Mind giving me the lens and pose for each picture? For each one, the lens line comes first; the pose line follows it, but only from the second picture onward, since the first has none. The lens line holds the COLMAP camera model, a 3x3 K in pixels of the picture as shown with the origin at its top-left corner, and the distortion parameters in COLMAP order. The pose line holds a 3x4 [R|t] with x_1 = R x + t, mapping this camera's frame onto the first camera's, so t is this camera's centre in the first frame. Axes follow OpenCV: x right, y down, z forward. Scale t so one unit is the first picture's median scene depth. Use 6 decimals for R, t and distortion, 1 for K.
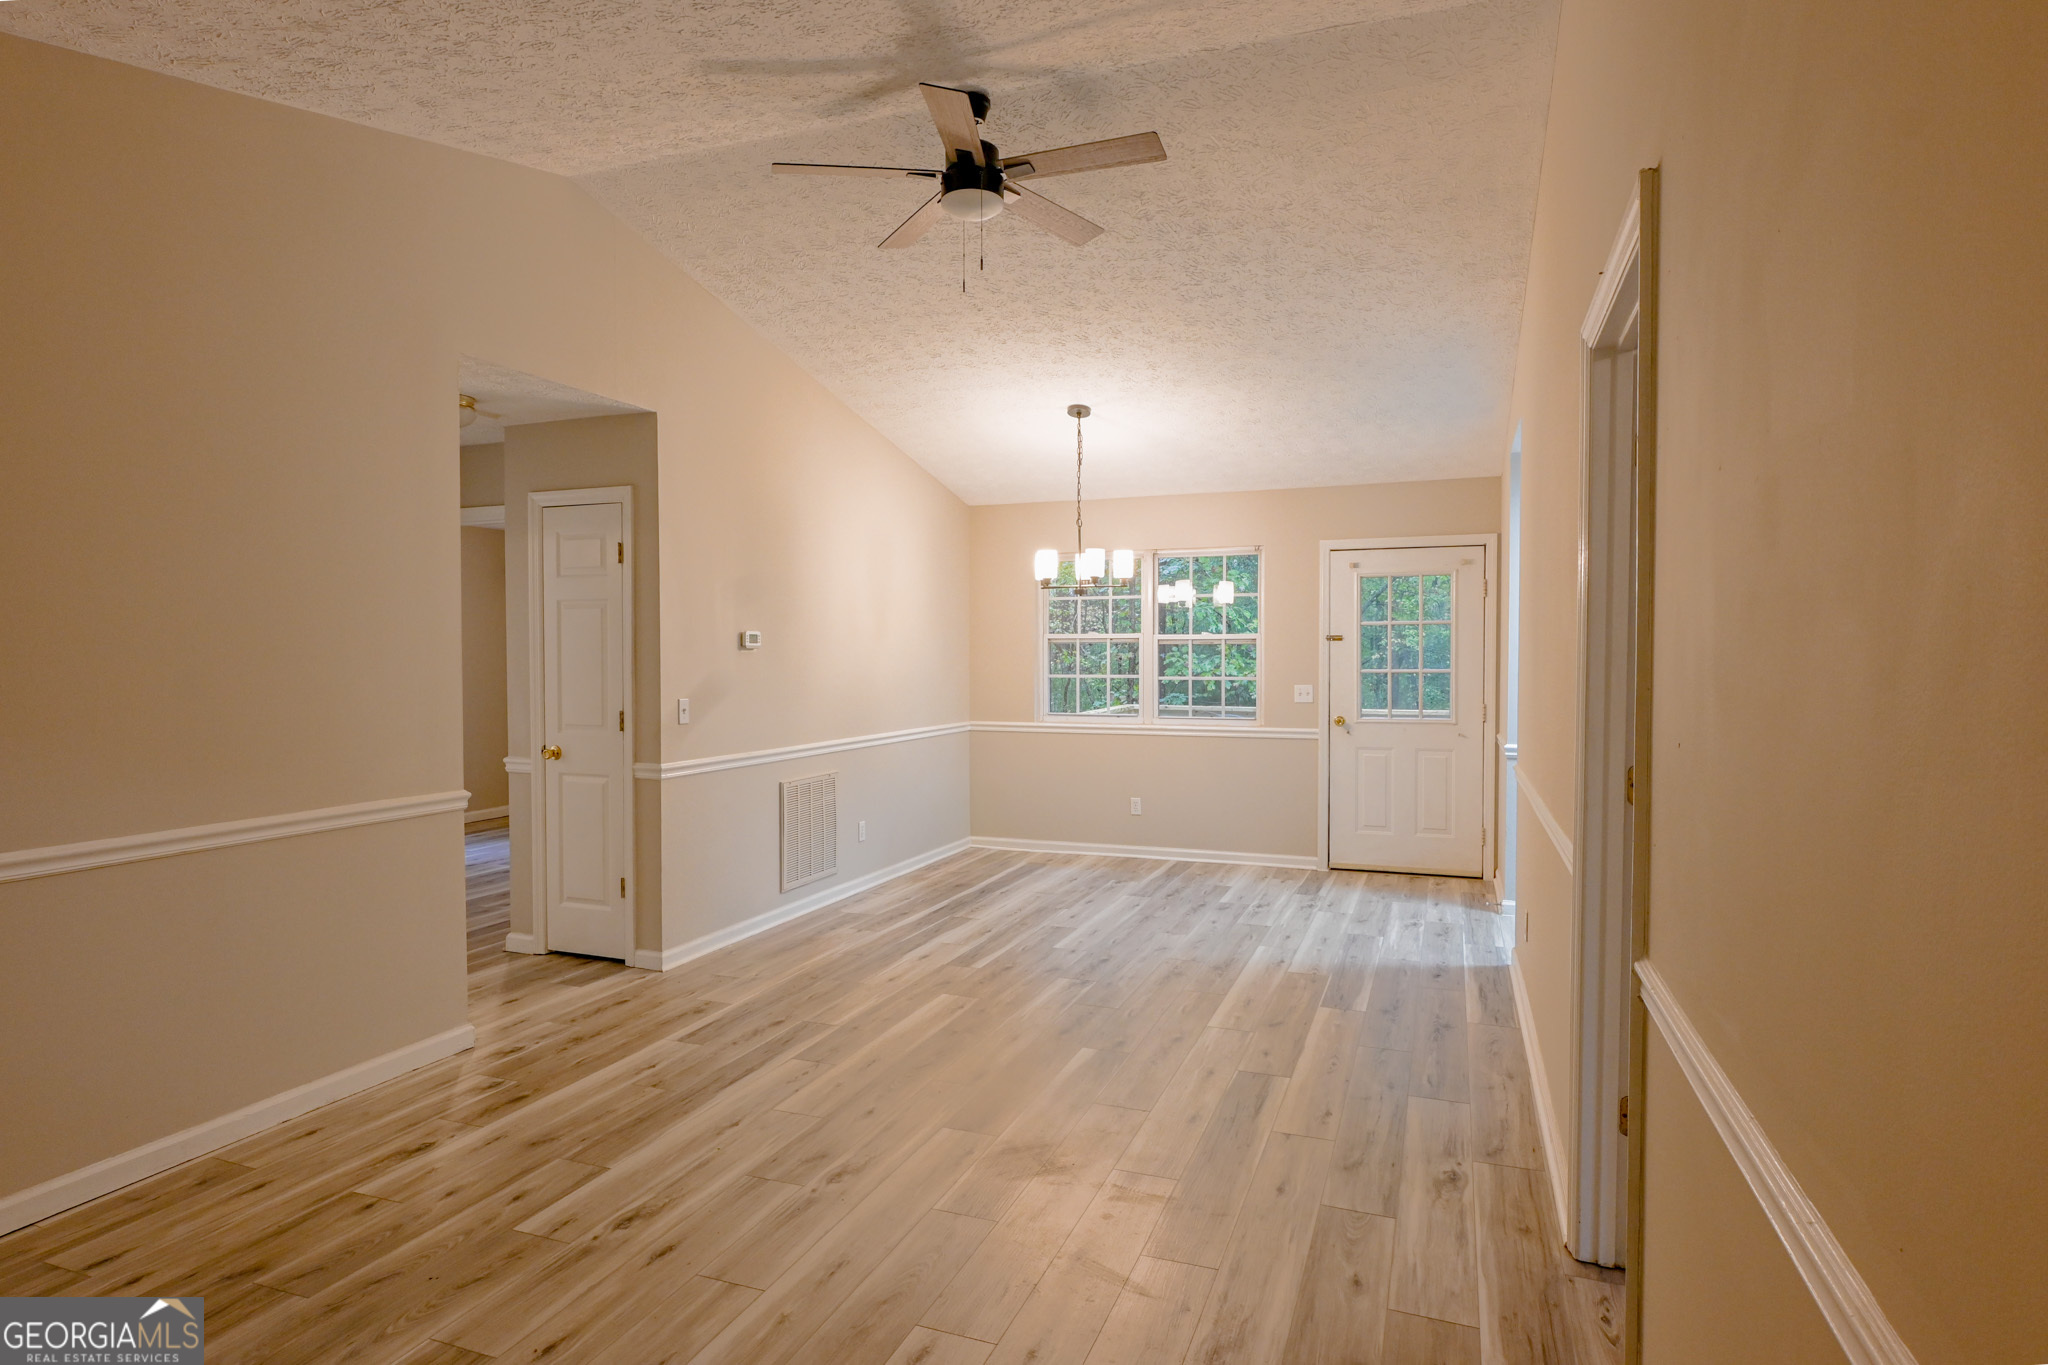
lens RADIAL K [[1043.4, 0, 1024.0], [0, 1043.4, 682.5], [0, 0, 1]] dist [0.000431, 0.000788]
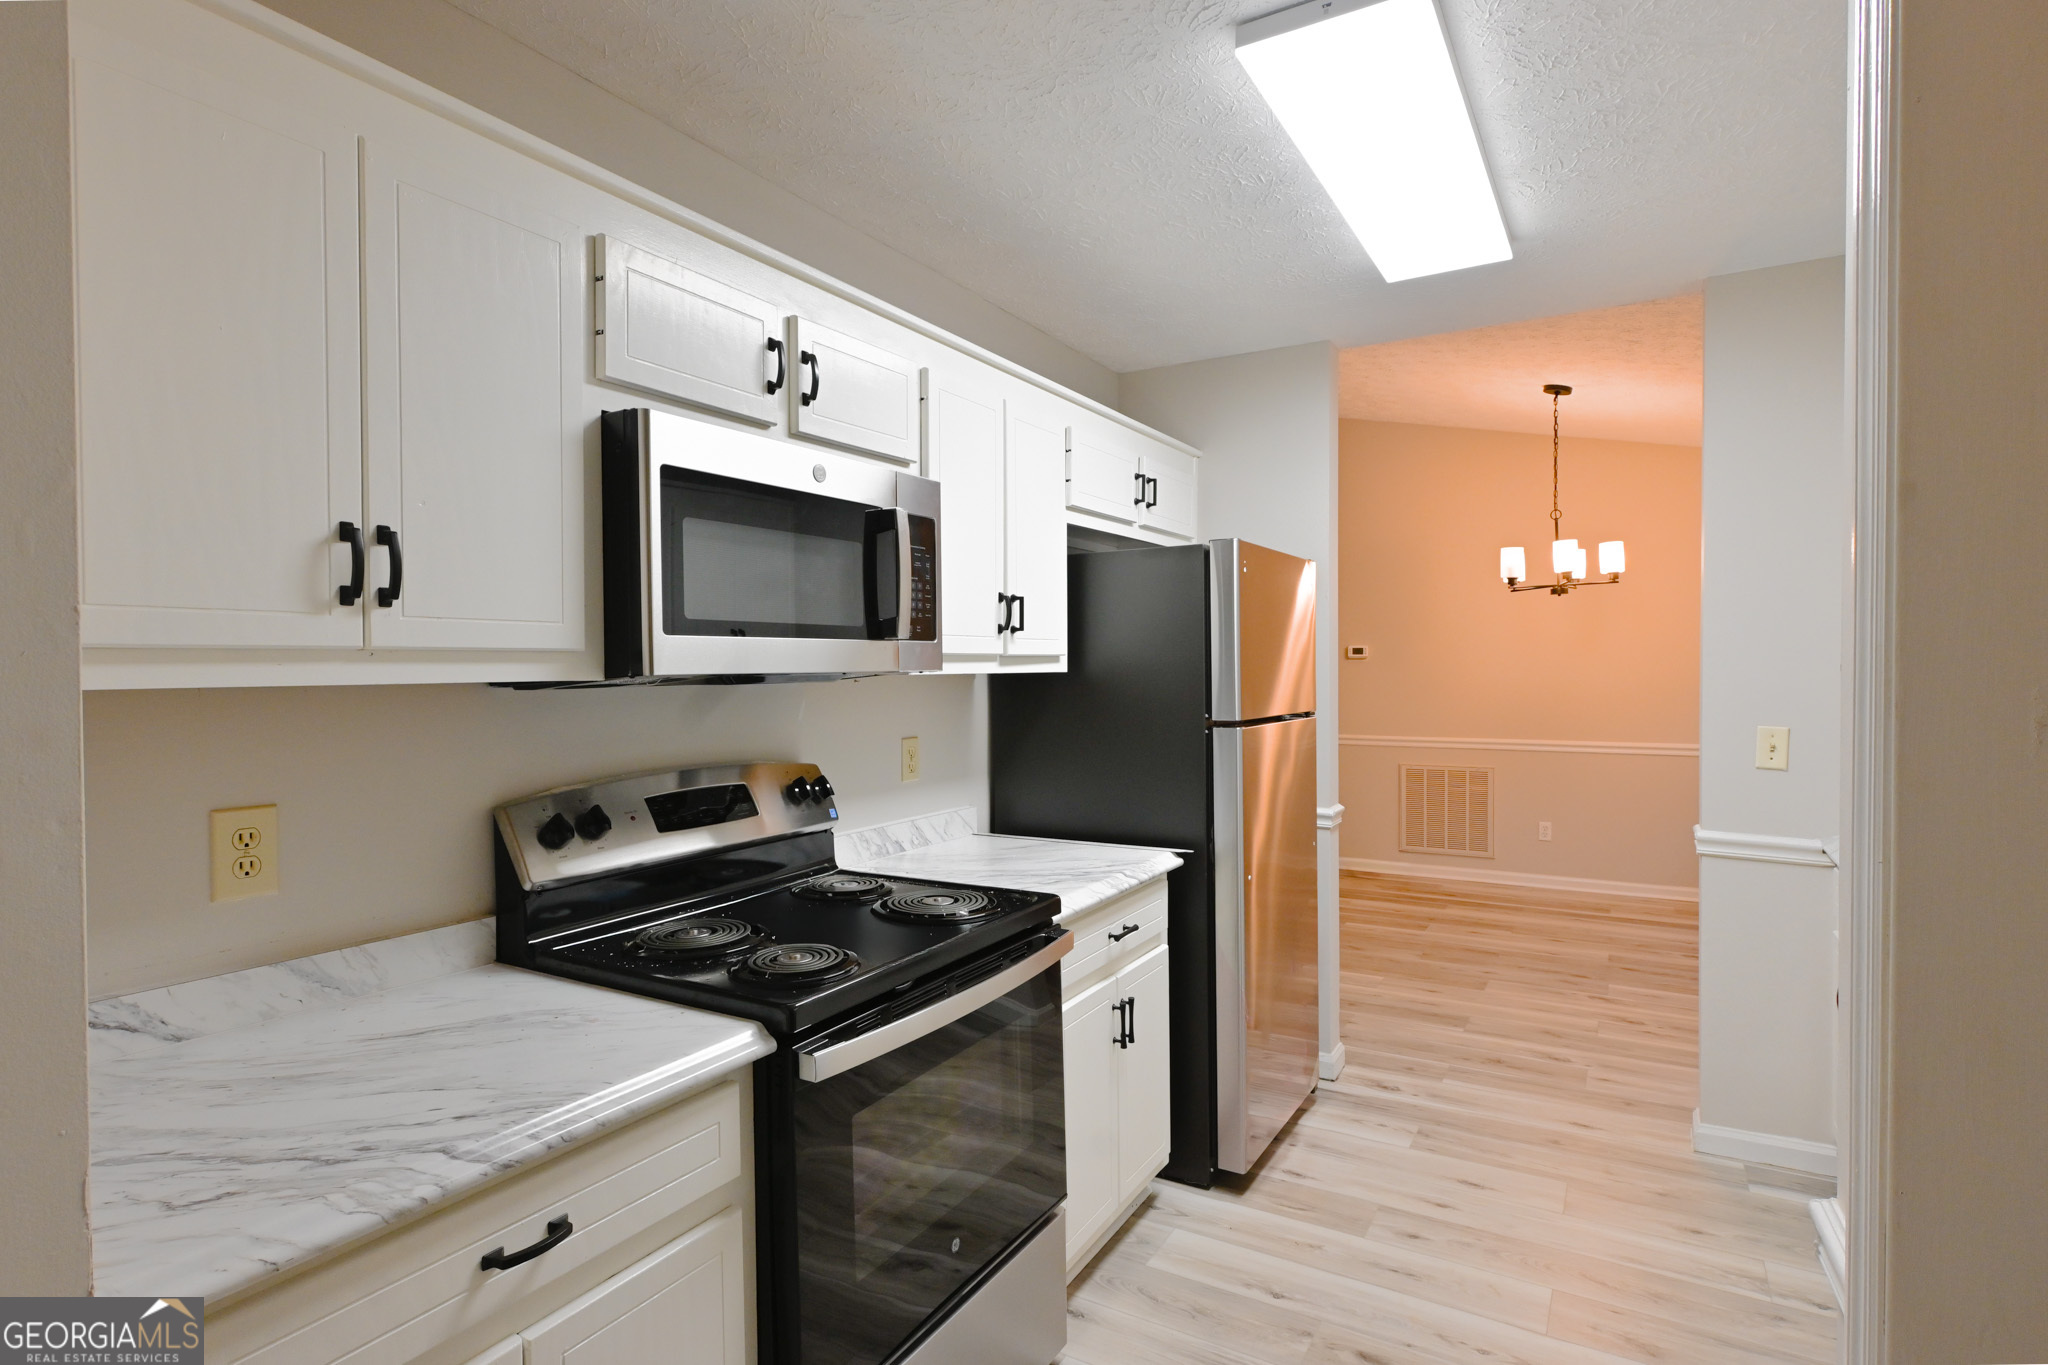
lens RADIAL K [[1039.8, 0, 1024.0], [0, 1039.8, 682.5], [0, 0, 1]] dist [-0.002767, 0.000270]
pose [[-0.166809, 0.019075, -0.985805, 1.487422], [-0.018646, 0.999573, 0.022496, -0.030916], [0.985813, 0.022133, -0.166382, 1.035113]]
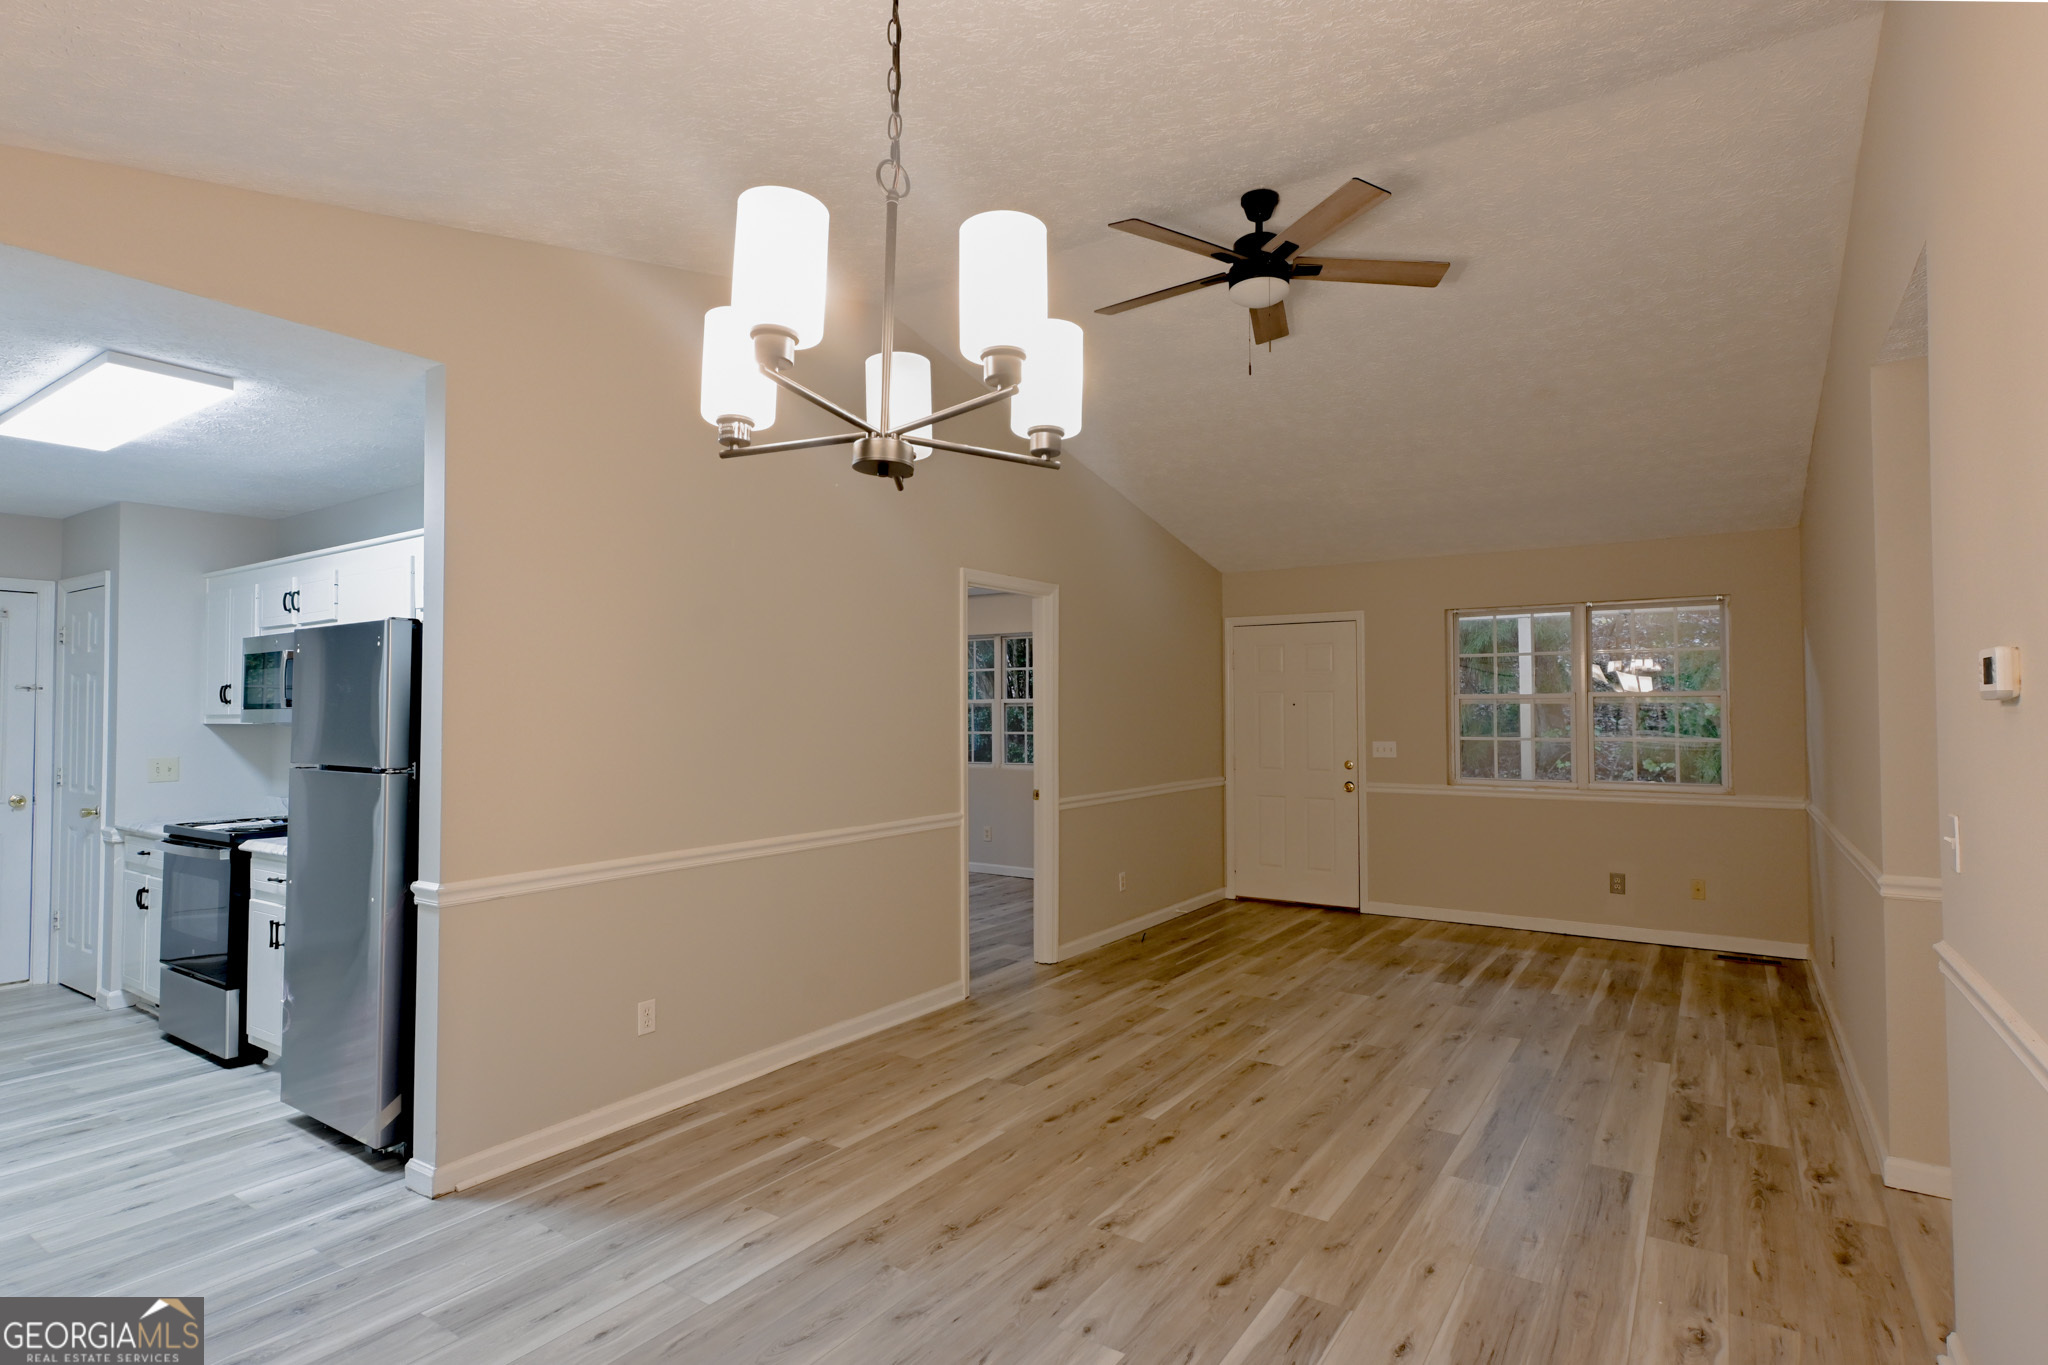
lens RADIAL K [[1039.8, 0, 1024.0], [0, 1039.8, 682.5], [0, 0, 1]] dist [-0.002767, 0.000270]
pose [[-0.974315, 0.010811, 0.224930, -0.044252], [0.010130, 0.999940, -0.004184, -0.051781], [-0.224962, -0.001798, -0.974366, 1.810376]]
